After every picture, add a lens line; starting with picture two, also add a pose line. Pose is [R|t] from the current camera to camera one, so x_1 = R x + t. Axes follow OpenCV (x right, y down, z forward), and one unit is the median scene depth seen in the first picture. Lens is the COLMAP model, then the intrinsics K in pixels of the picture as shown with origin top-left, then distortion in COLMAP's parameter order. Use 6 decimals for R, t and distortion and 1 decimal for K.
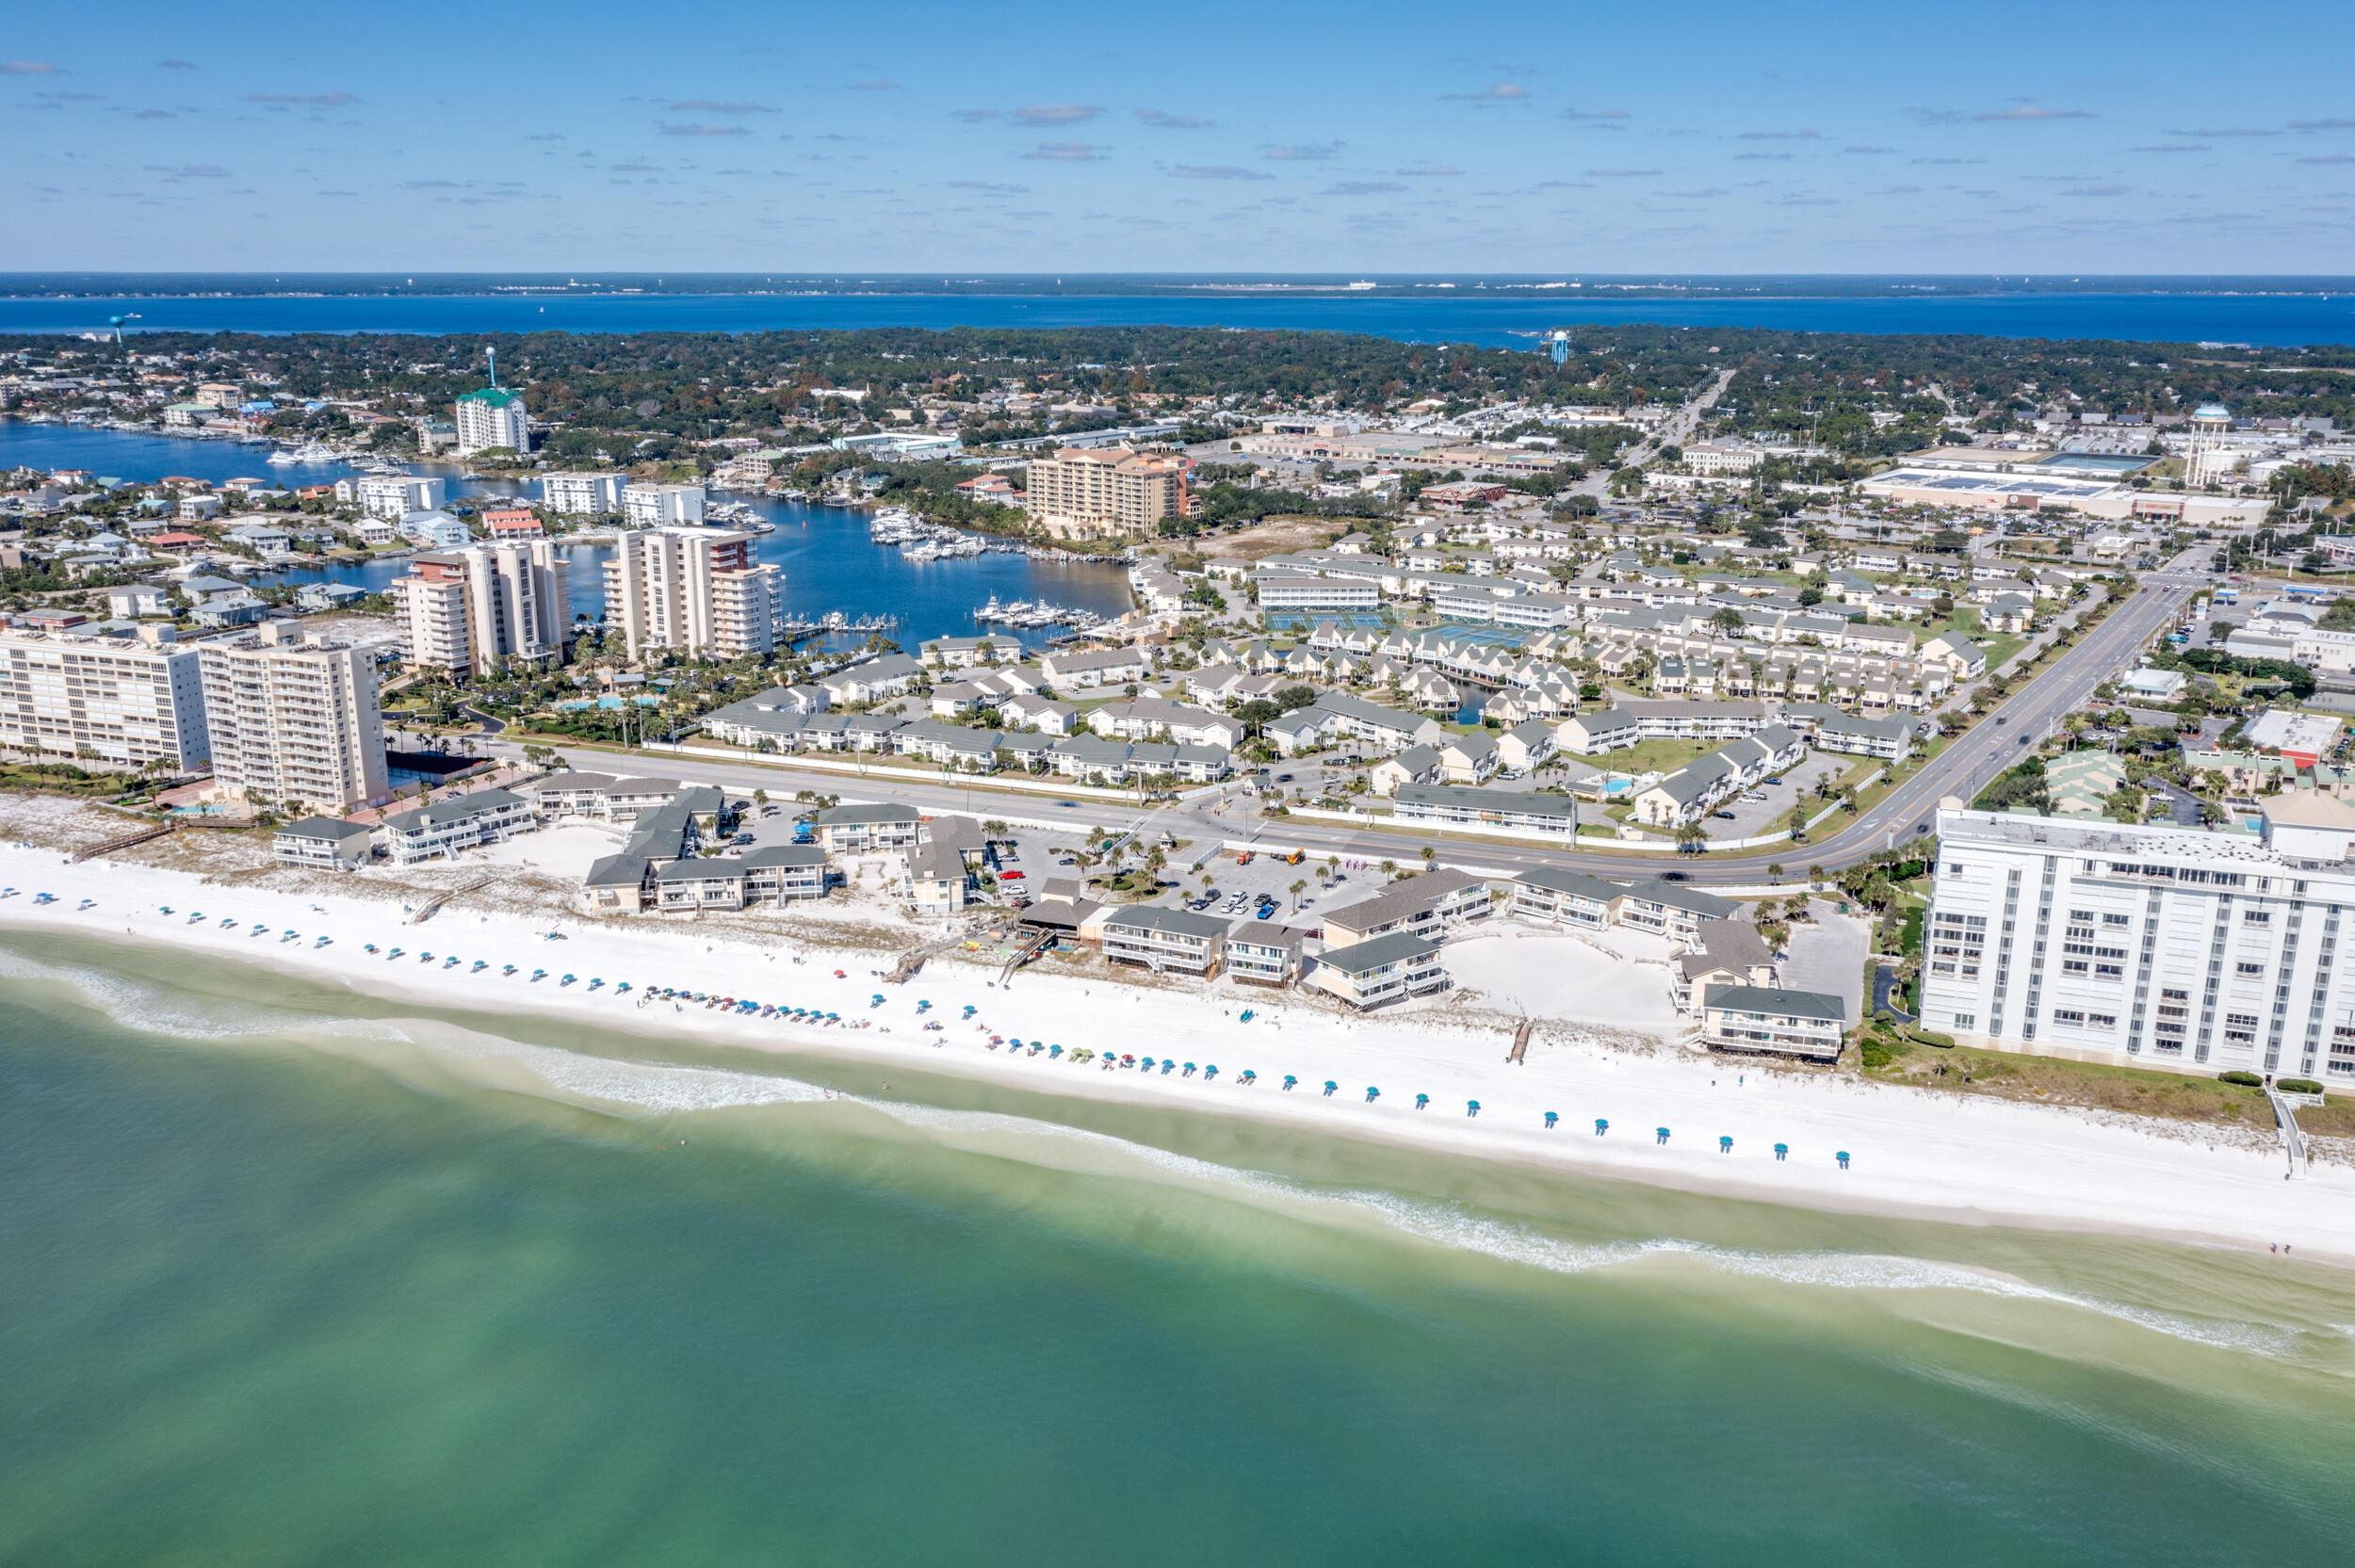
lens RADIAL K [[1811.2, 0, 1177.5], [0, 1811.2, 784.0], [0, 0, 1]] dist [0.000661, -0.001644]
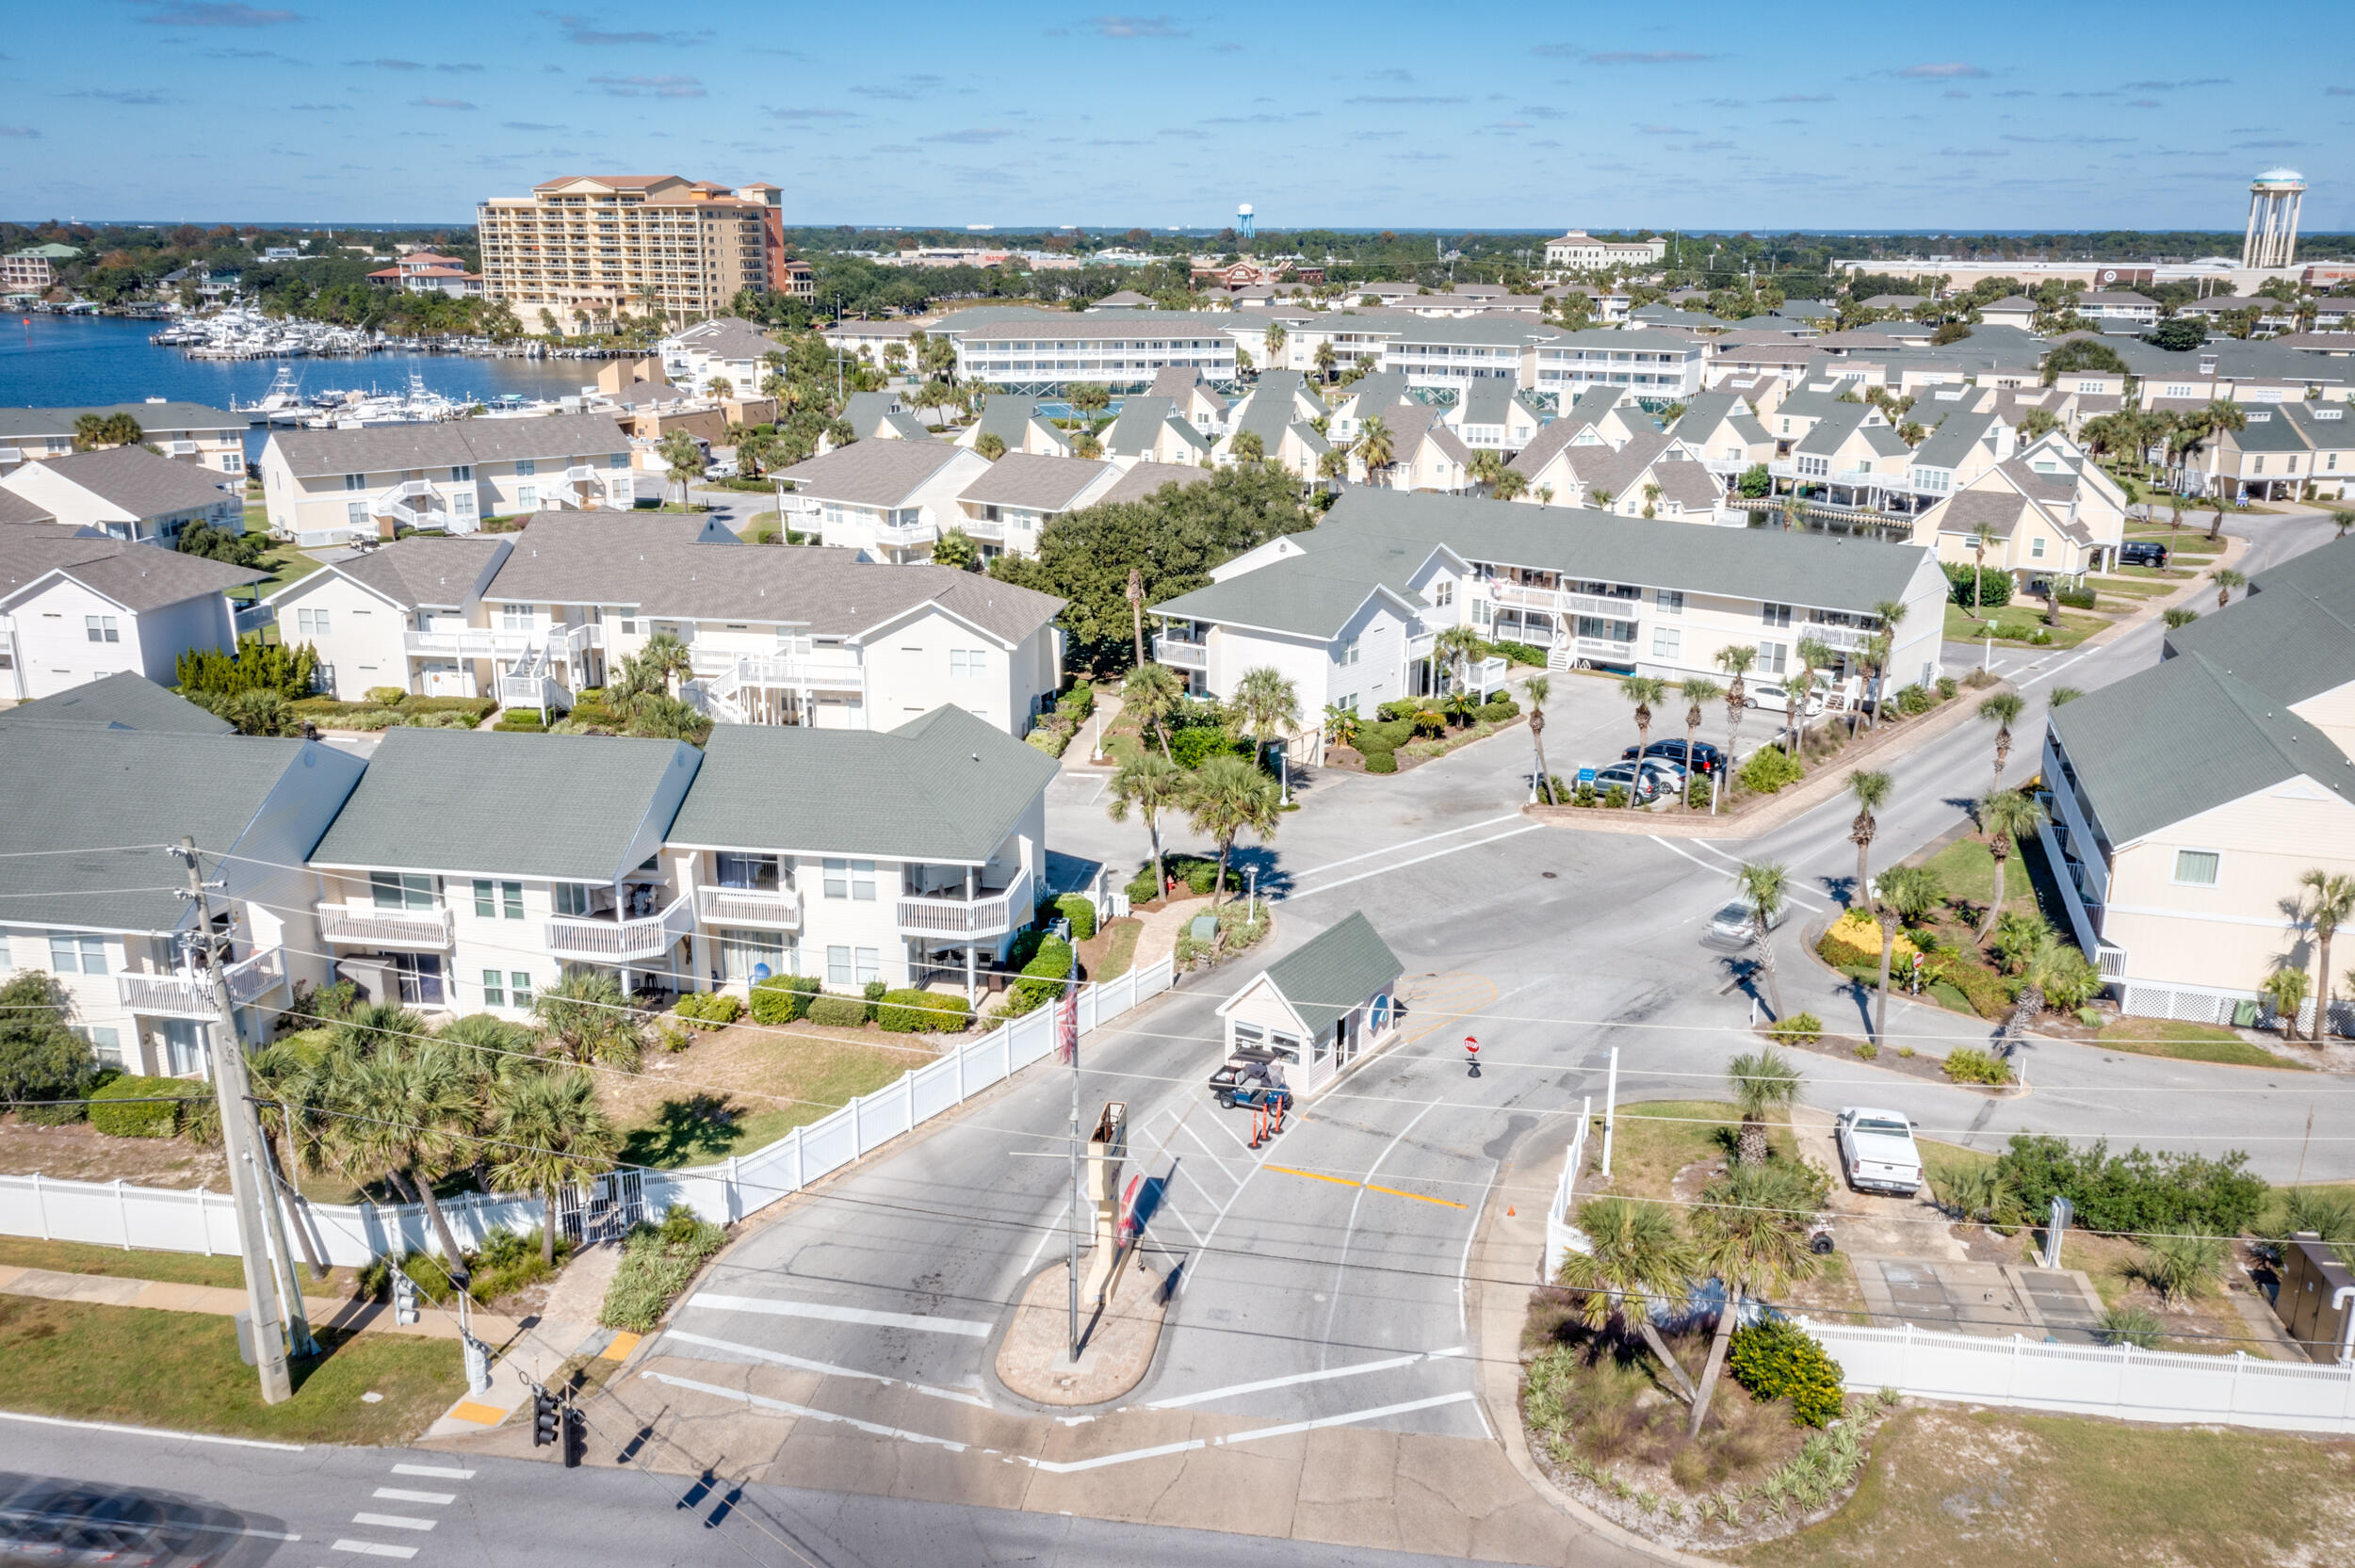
lens RADIAL K [[1844.0, 0, 1167.5], [0, 1844.0, 783.8], [0, 0, 1]] dist [-0.008835, 0.002588]
pose [[0.980540, -0.052137, 0.189269, 0.007606], [0.048773, 0.998559, 0.022389, -0.016161], [-0.190163, -0.012722, 0.981670, 0.721389]]
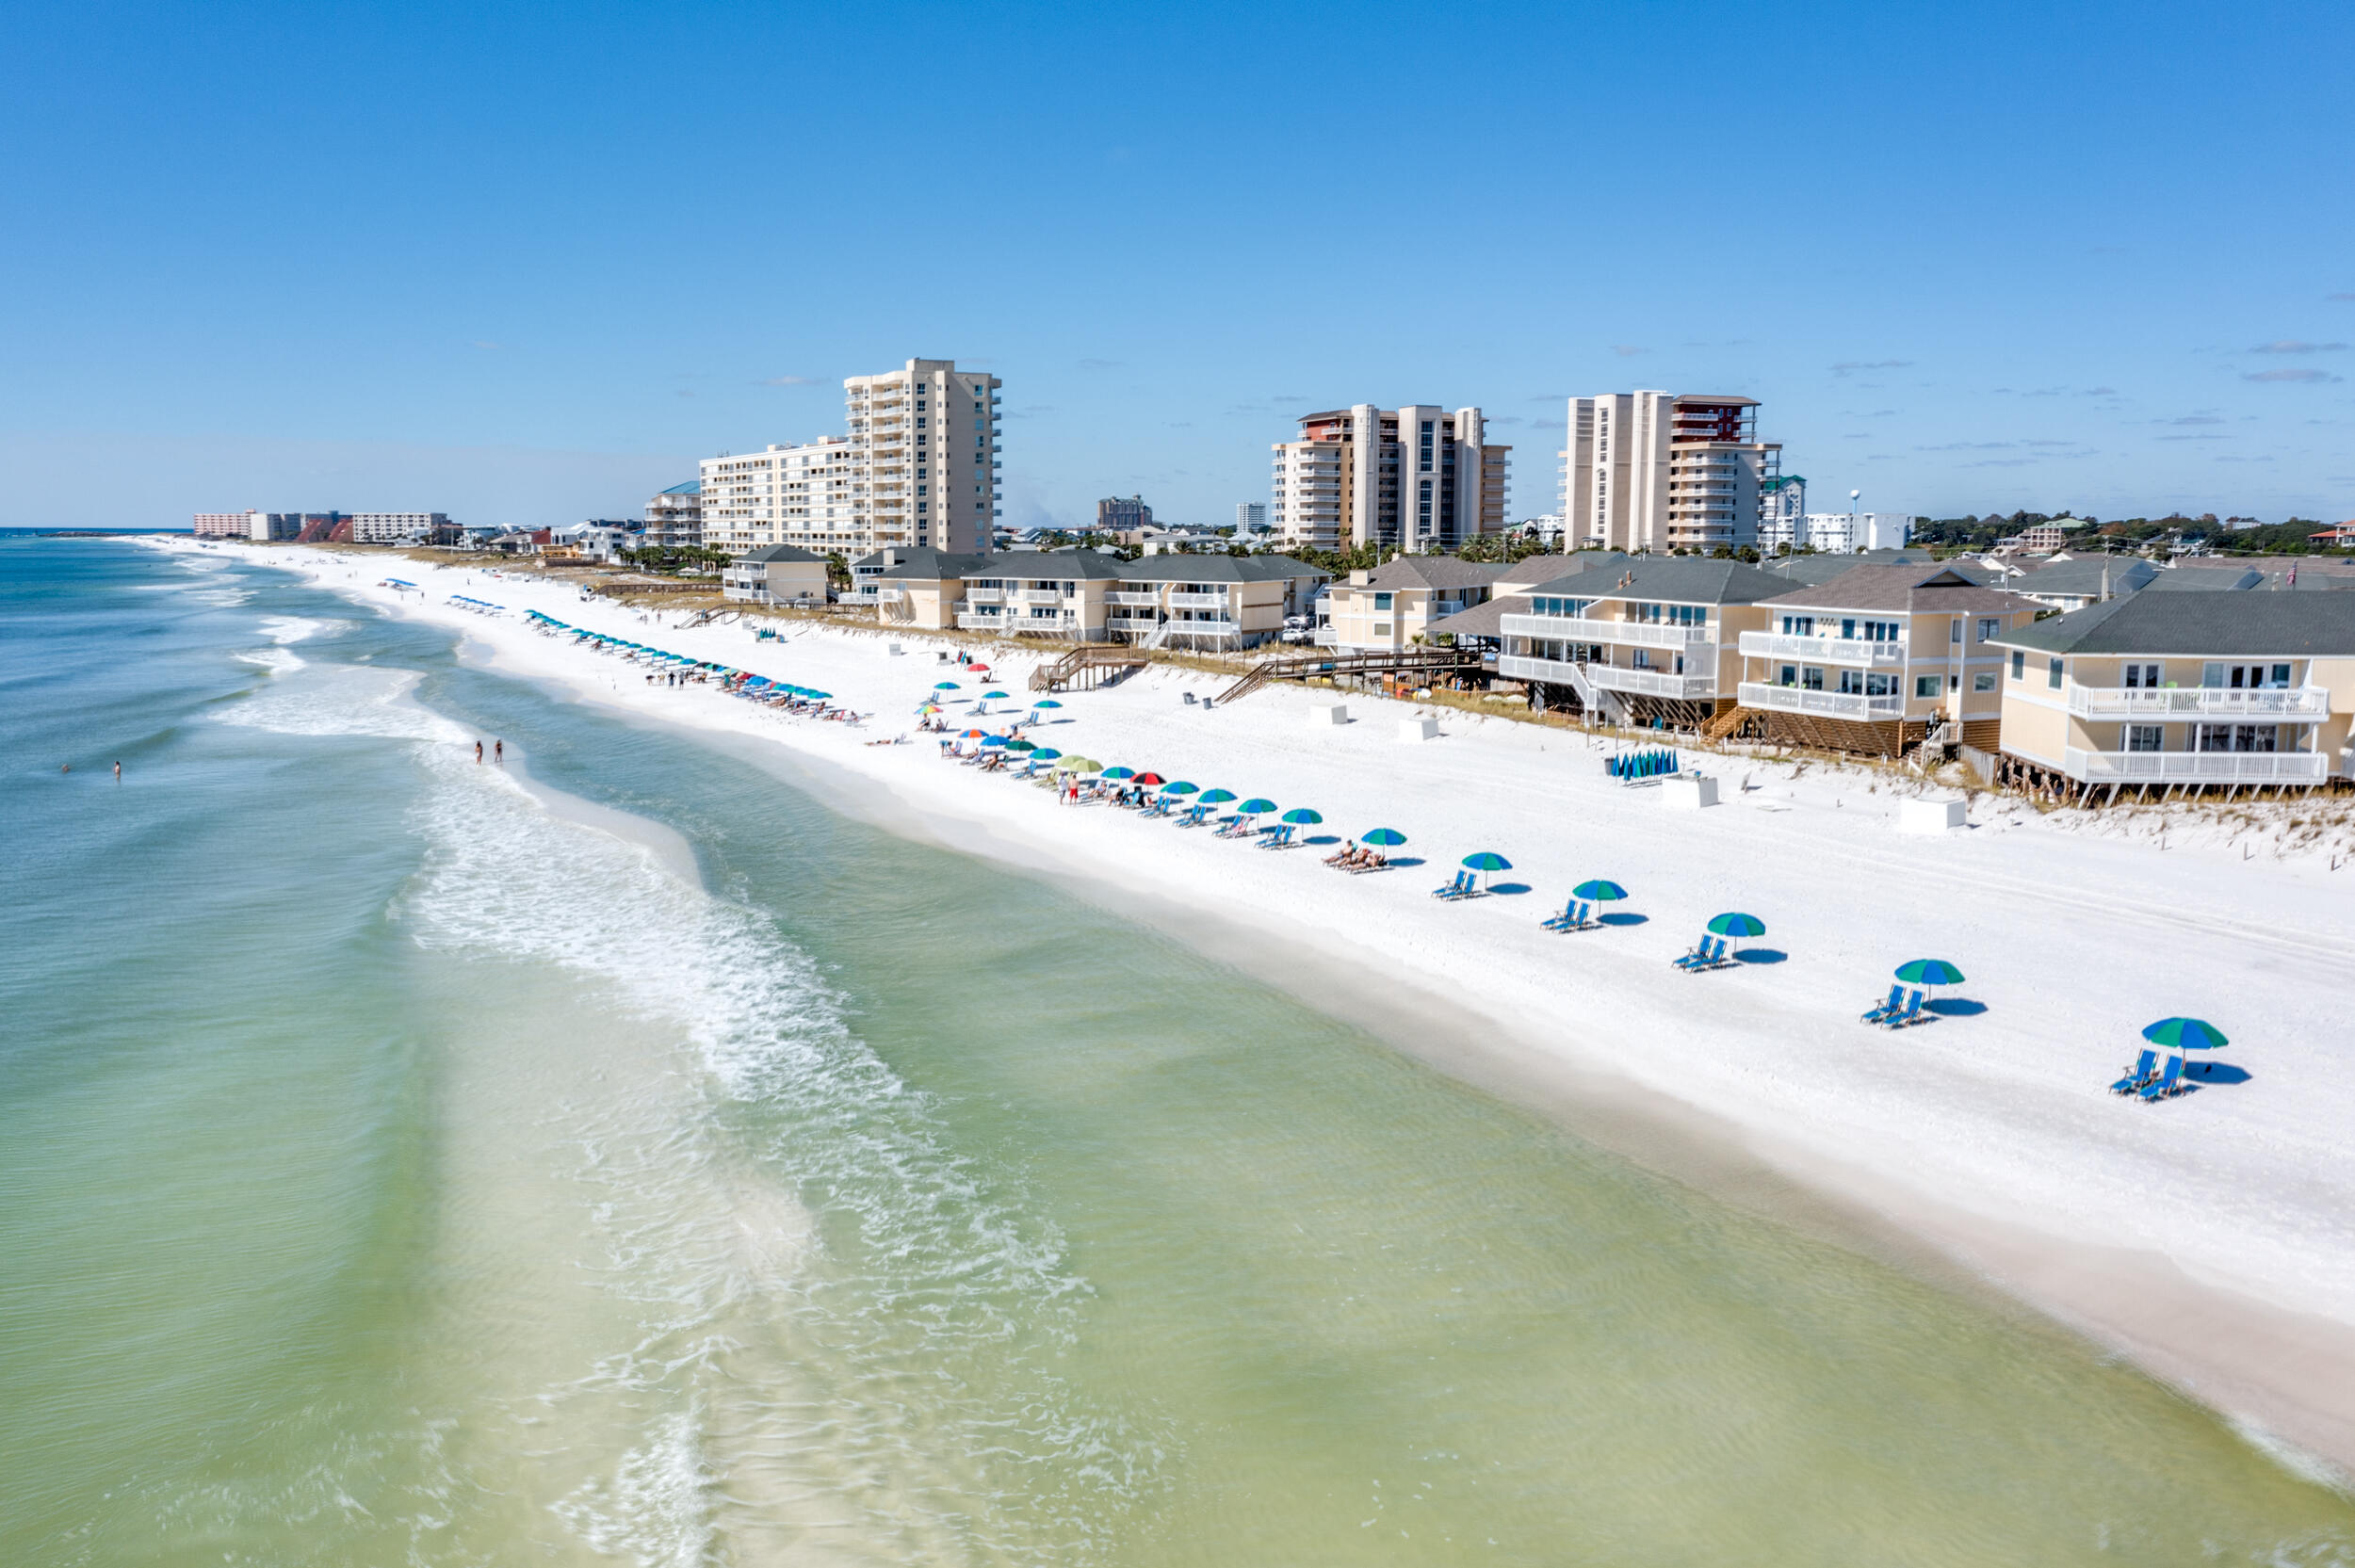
lens RADIAL K [[1811.2, 0, 1177.5], [0, 1811.2, 784.0], [0, 0, 1]] dist [0.000661, -0.001644]
pose [[0.712126, 0.086715, -0.696676, 0.103874], [-0.182649, 0.981054, -0.064588, 0.092959], [0.677876, 0.173242, 0.714473, 0.430626]]
